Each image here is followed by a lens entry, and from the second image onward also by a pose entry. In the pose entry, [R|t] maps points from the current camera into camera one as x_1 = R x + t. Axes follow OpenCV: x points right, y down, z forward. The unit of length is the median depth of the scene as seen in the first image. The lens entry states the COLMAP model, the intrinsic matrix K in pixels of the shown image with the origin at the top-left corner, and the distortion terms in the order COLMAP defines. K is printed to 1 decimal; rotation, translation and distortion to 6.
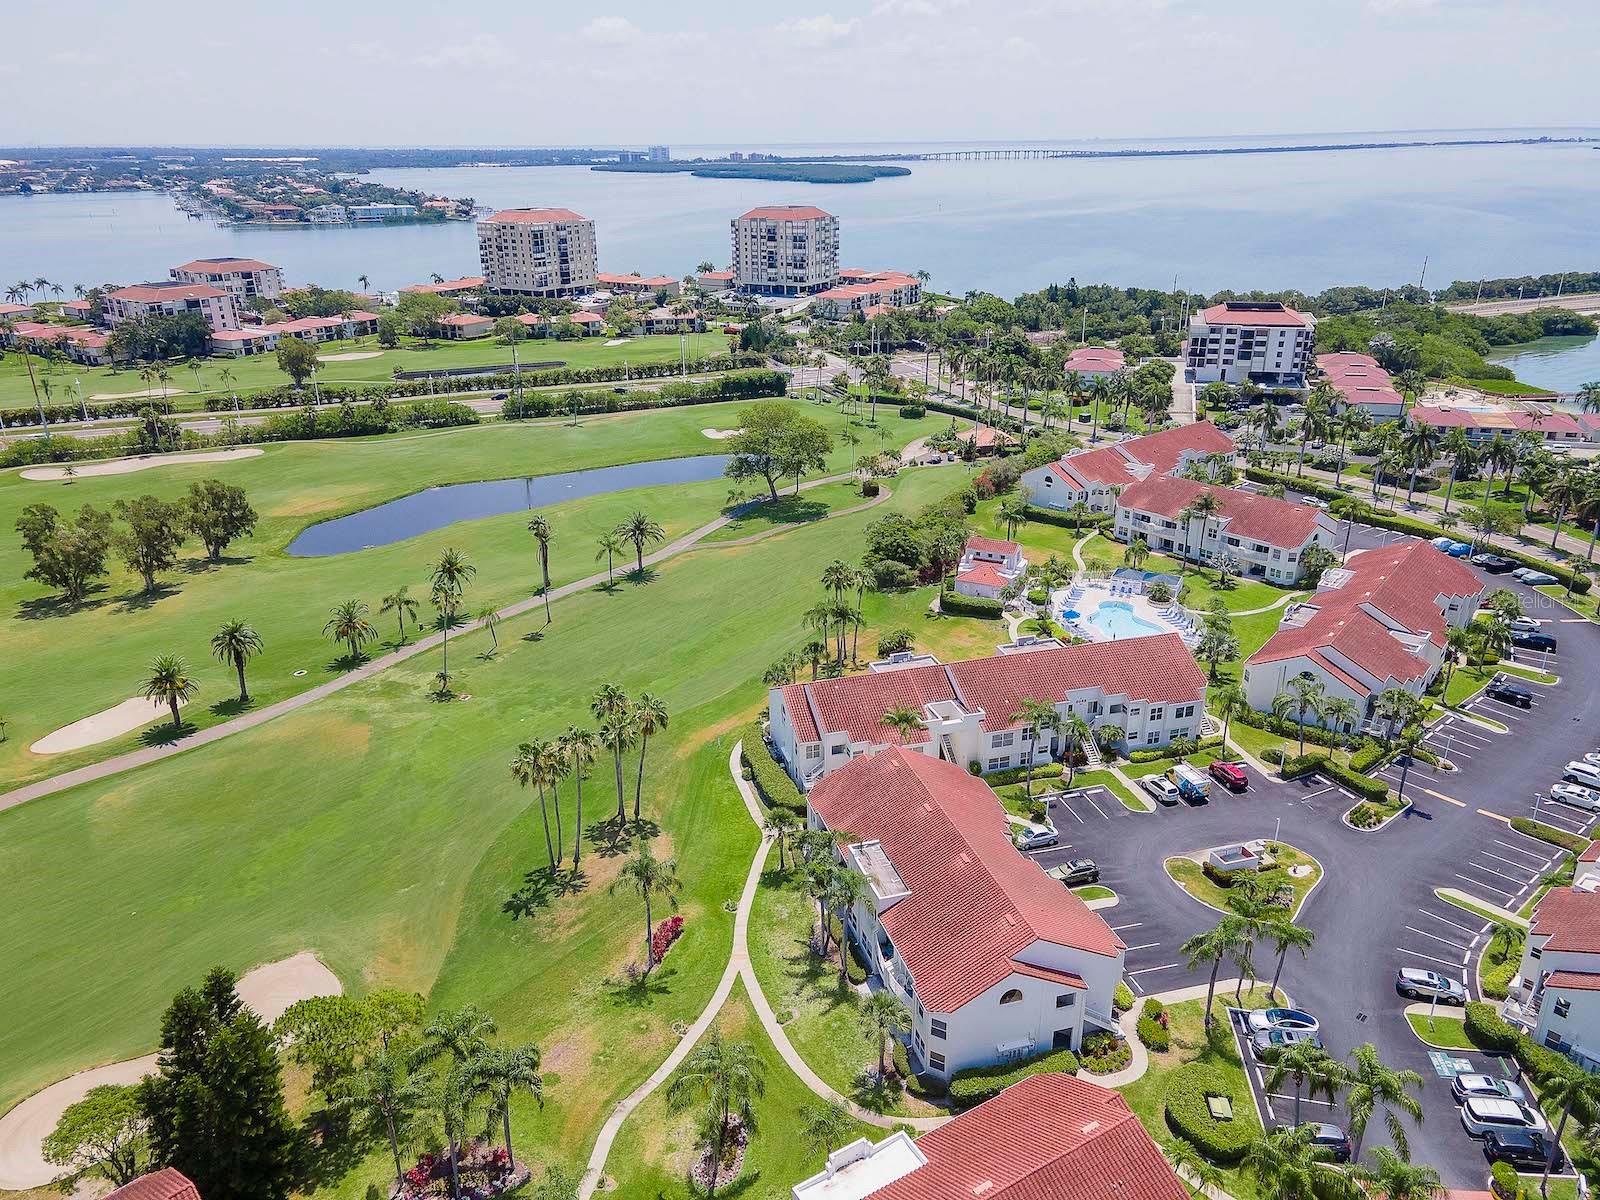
lens RADIAL K [[1158.1, 0, 807.1], [0, 1158.1, 600.1], [0, 0, 1]] dist [0.037832, 0.024318]
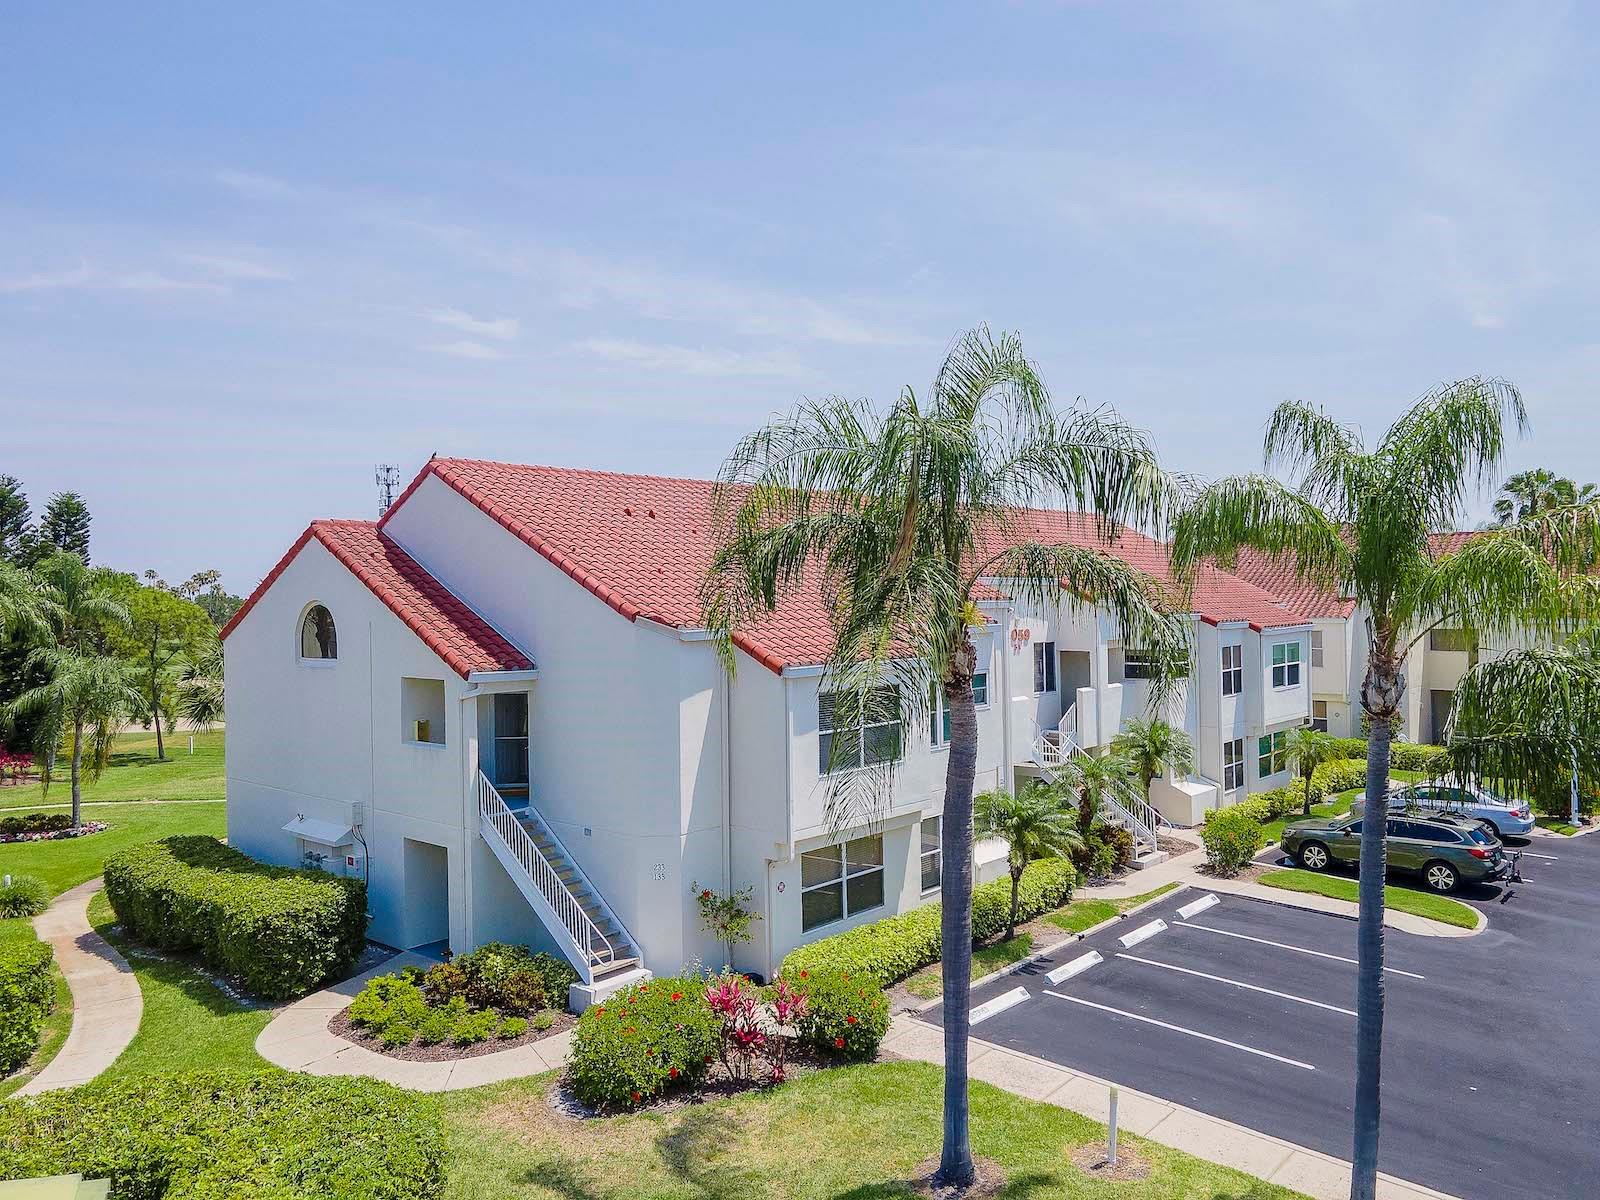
lens RADIAL K [[1158.1, 0, 804.6], [0, 1158.1, 604.5], [0, 0, 1]] dist [0.037832, 0.024318]
pose [[0.518400, 0.005597, -0.855120, 0.316656], [-0.303588, 0.936045, -0.177918, 0.220049], [0.799435, 0.351837, 0.486945, 0.599292]]
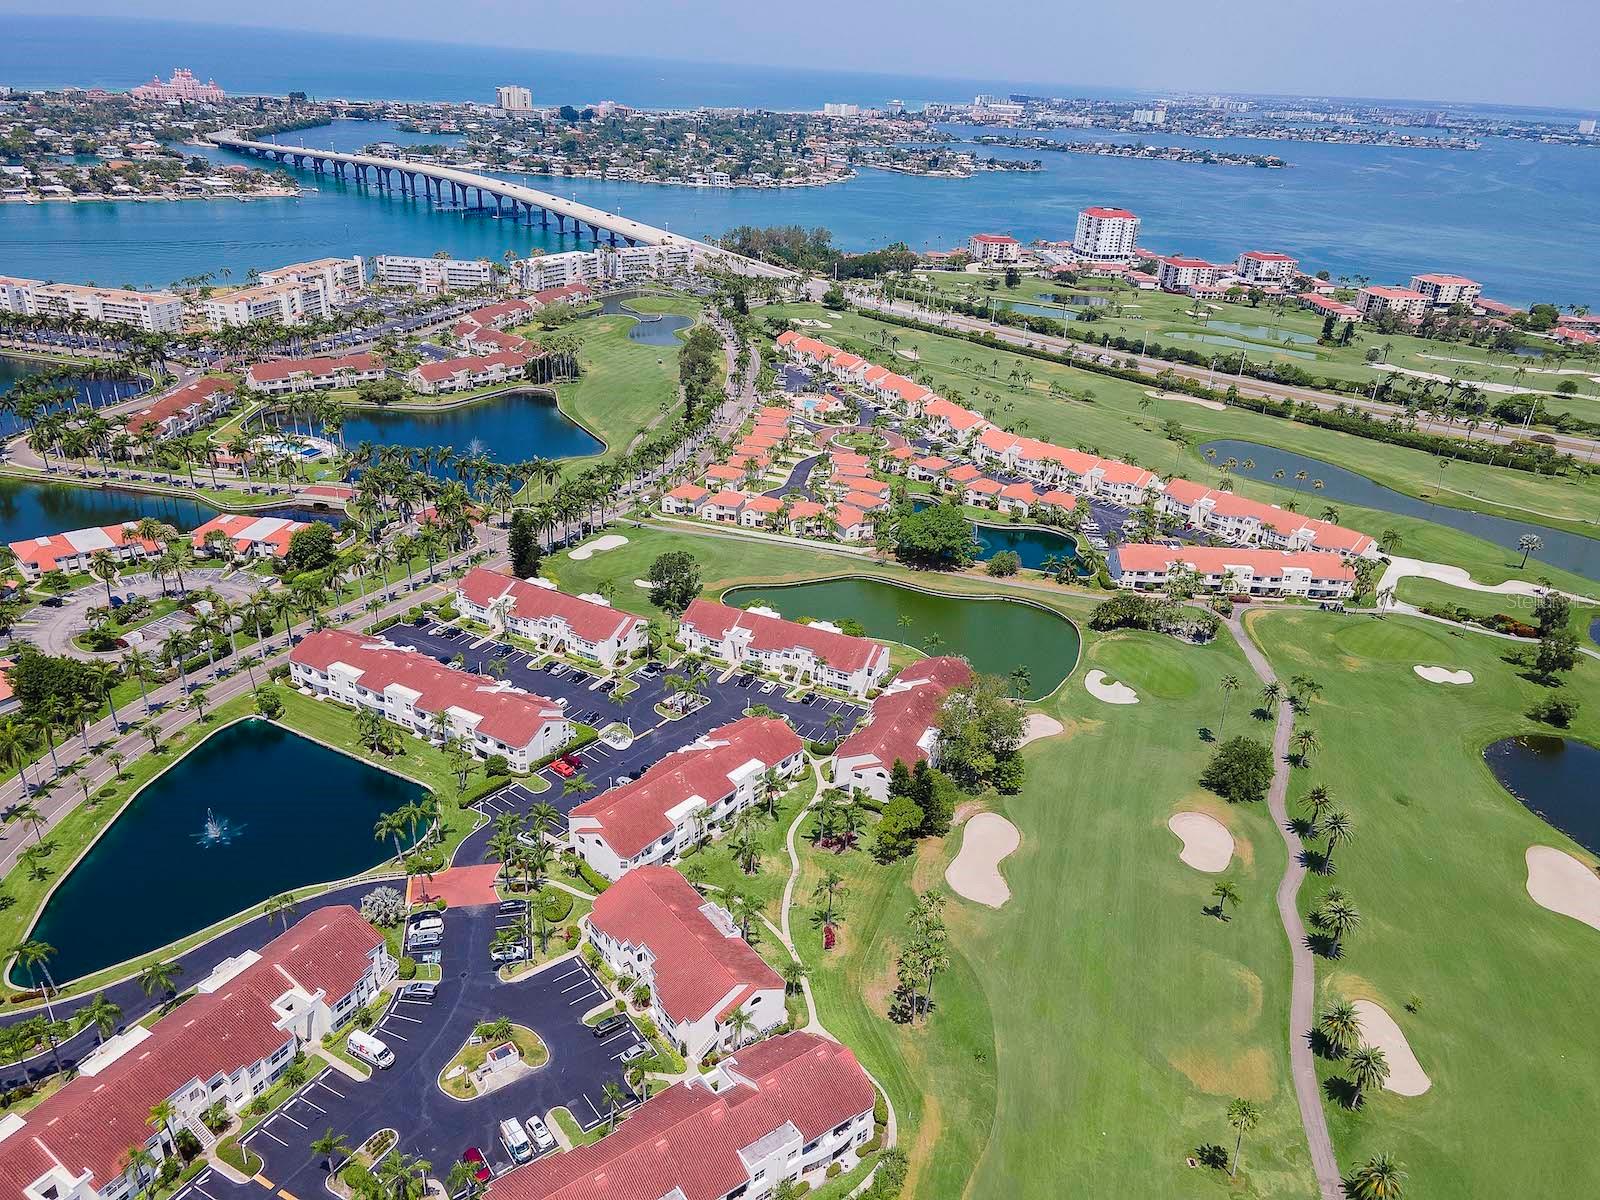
lens RADIAL K [[1158.1, 0, 809.5], [0, 1158.1, 596.8], [0, 0, 1]] dist [0.037832, 0.024318]
pose [[-0.935304, 0.107058, -0.337260, 0.359431], [-0.174066, 0.690624, 0.701954, -1.045796], [0.308070, 0.715246, -0.627309, 1.334544]]
